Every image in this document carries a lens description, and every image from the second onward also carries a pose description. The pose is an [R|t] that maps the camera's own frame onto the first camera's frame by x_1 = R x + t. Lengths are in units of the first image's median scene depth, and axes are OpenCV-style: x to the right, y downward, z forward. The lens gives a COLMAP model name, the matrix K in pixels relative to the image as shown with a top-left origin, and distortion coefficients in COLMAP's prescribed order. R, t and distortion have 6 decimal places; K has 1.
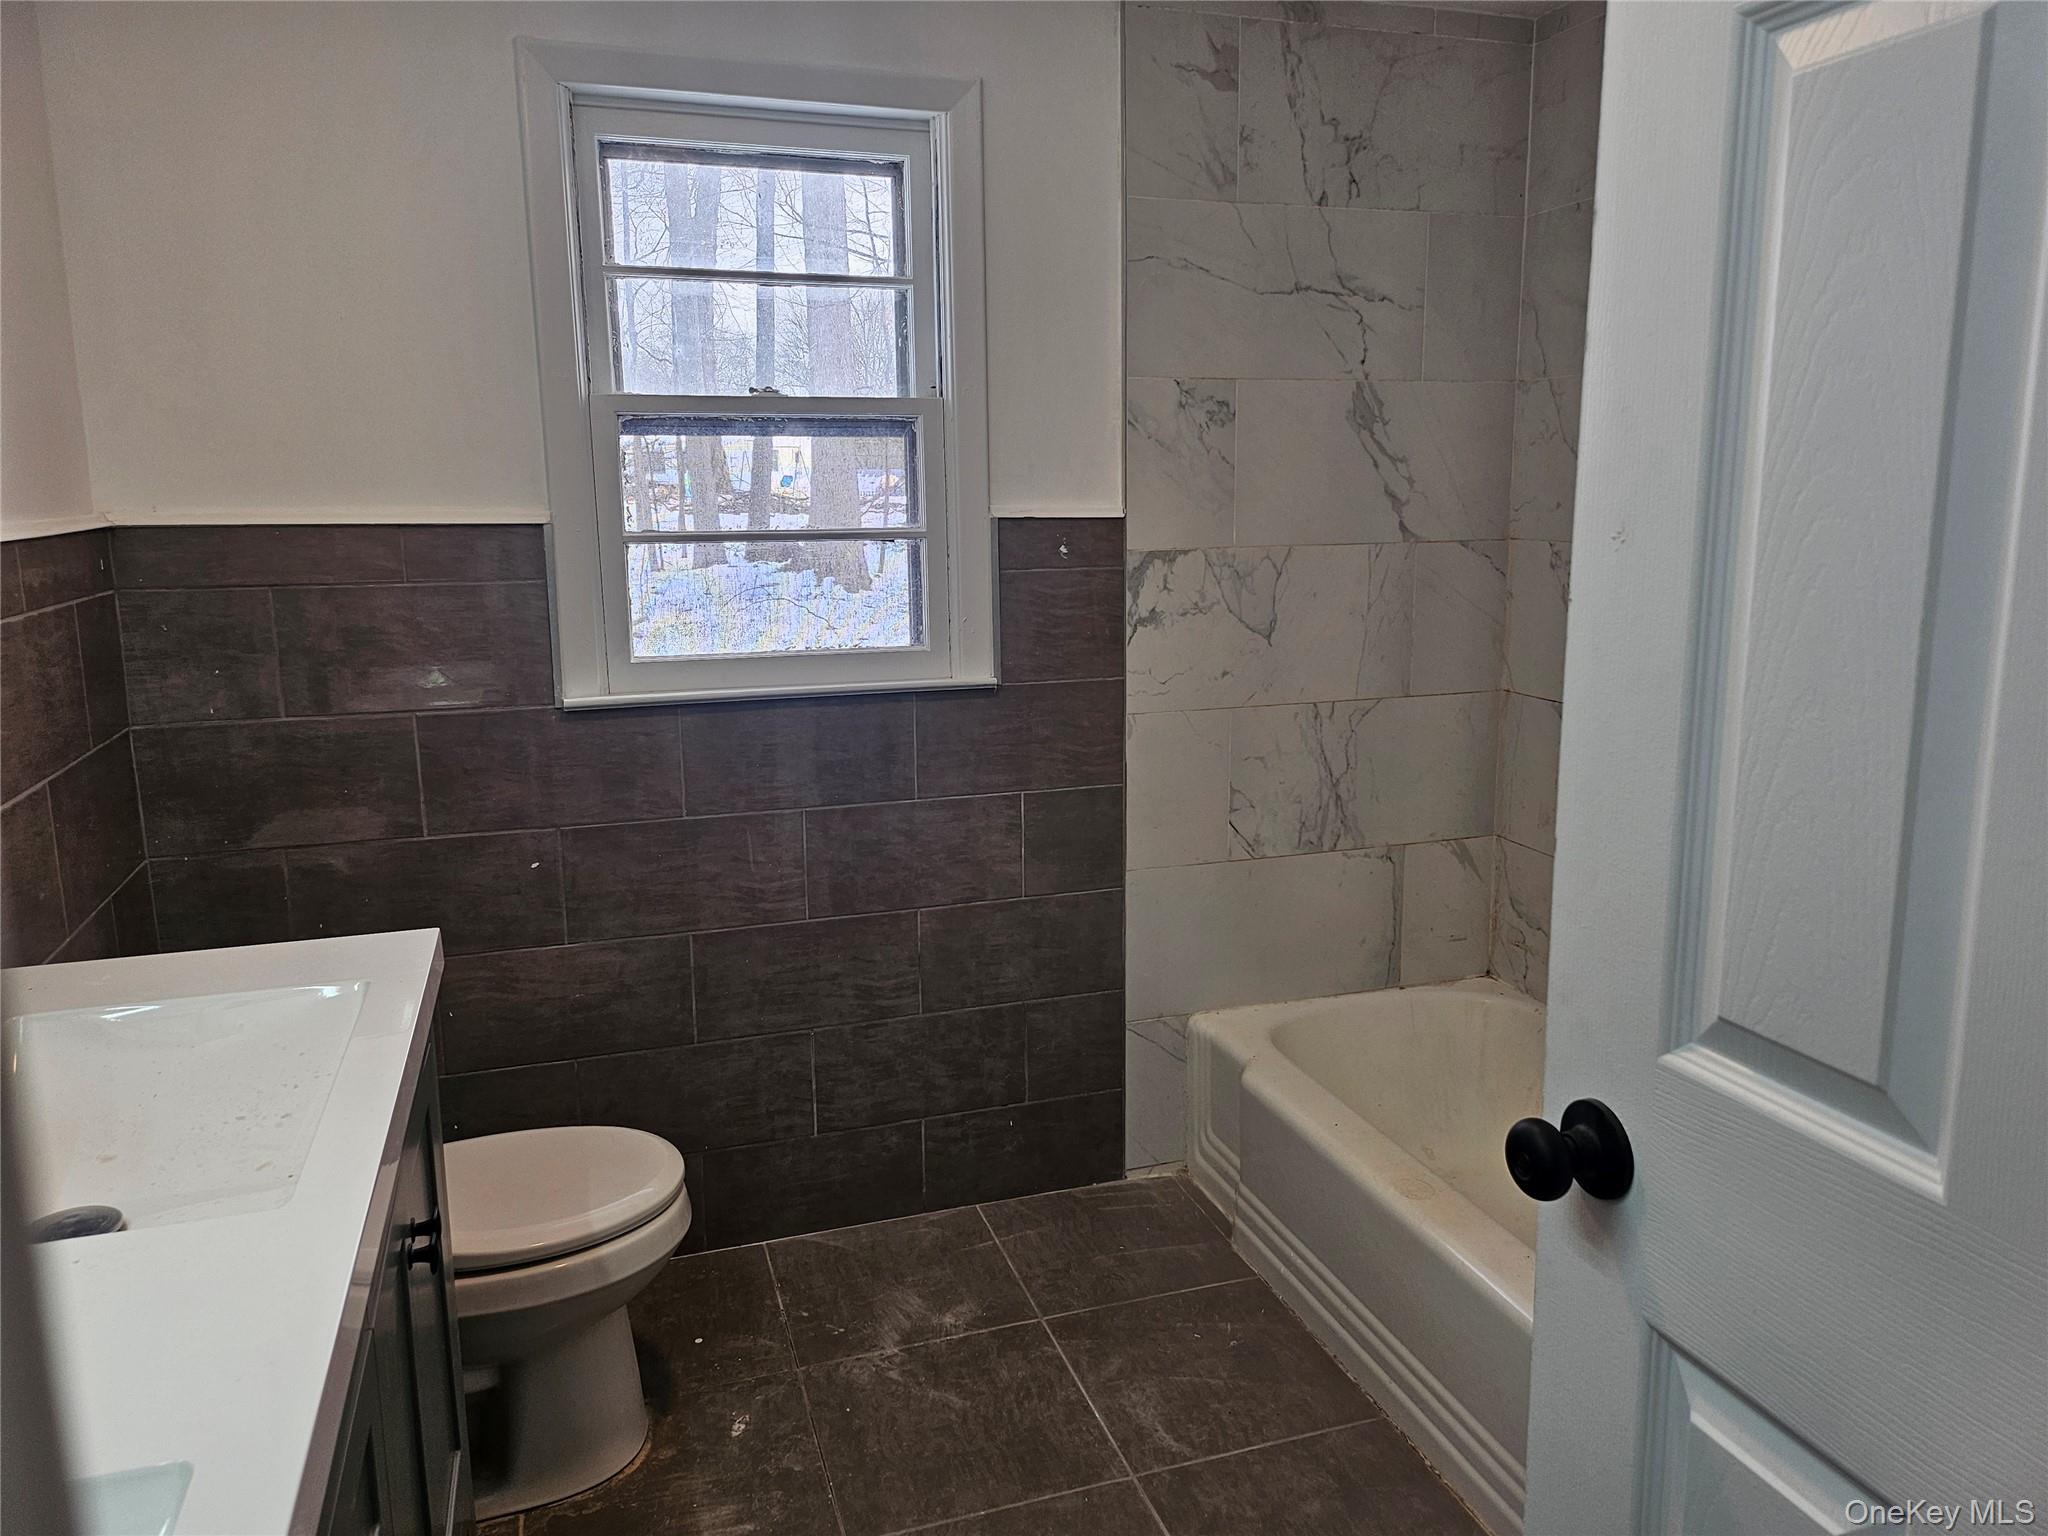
lens RADIAL K [[1425.7, 0, 1037.8], [0, 1425.7, 754.1], [0, 0, 1]] dist [0.077339, -0.092423]
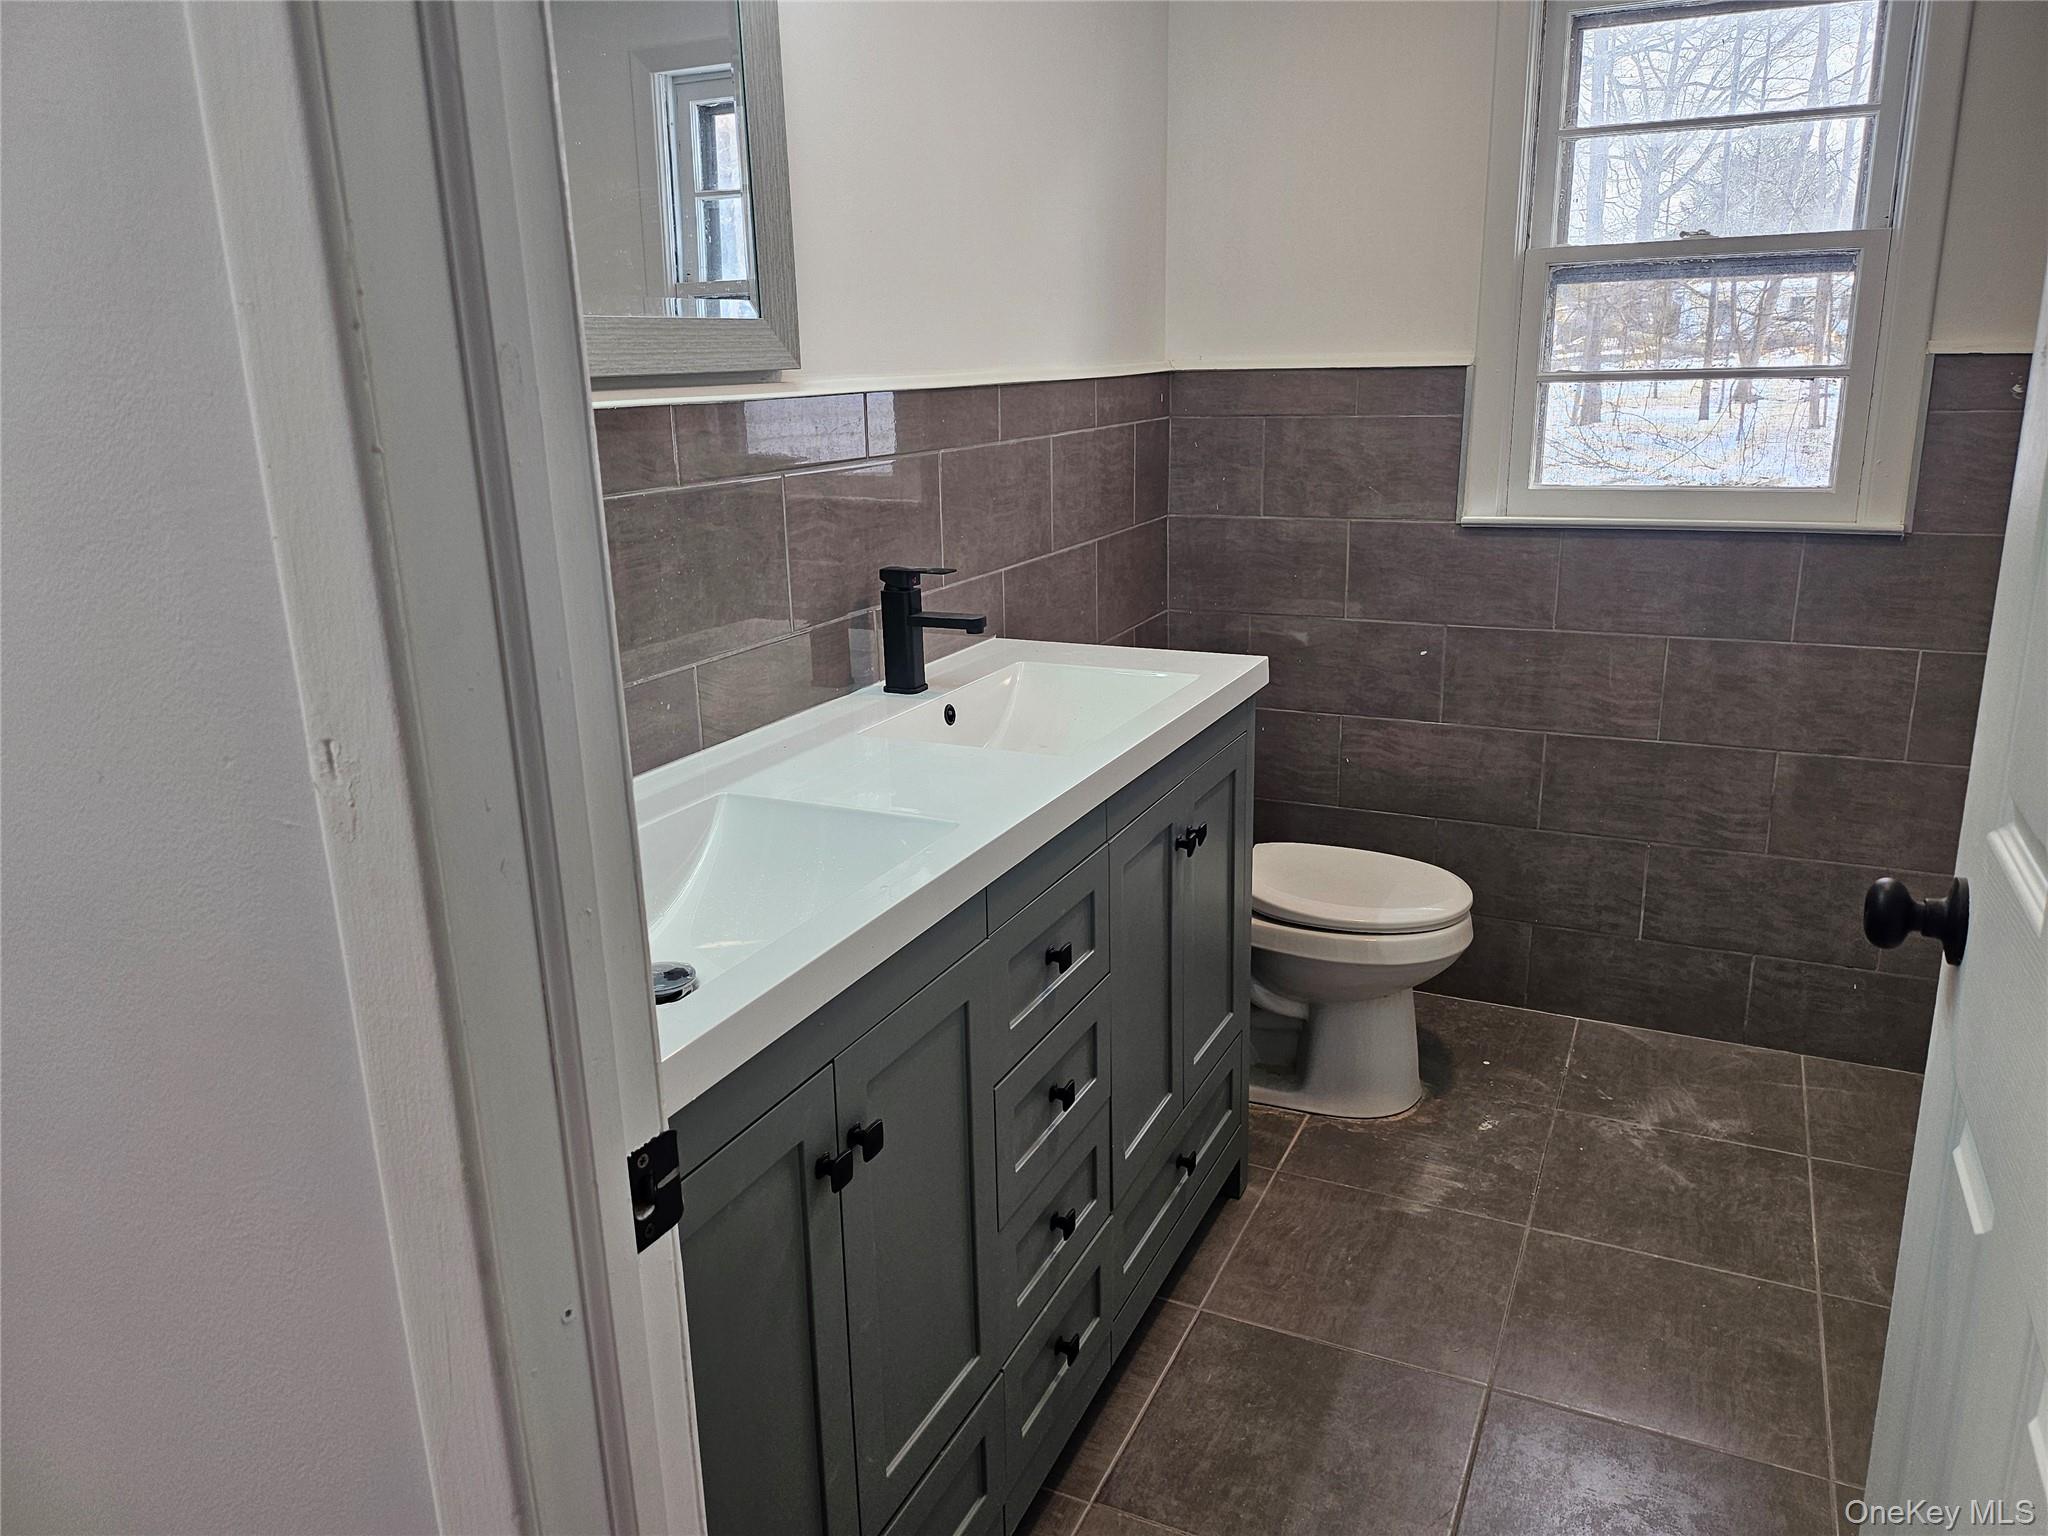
lens RADIAL K [[1425.7, 0, 1037.8], [0, 1425.7, 754.1], [0, 0, 1]] dist [0.077339, -0.092423]
pose [[0.722076, 0.175675, -0.669137, 0.236341], [-0.111693, 0.984136, 0.137845, 0.029668], [0.682737, -0.024797, 0.730243, -0.112889]]
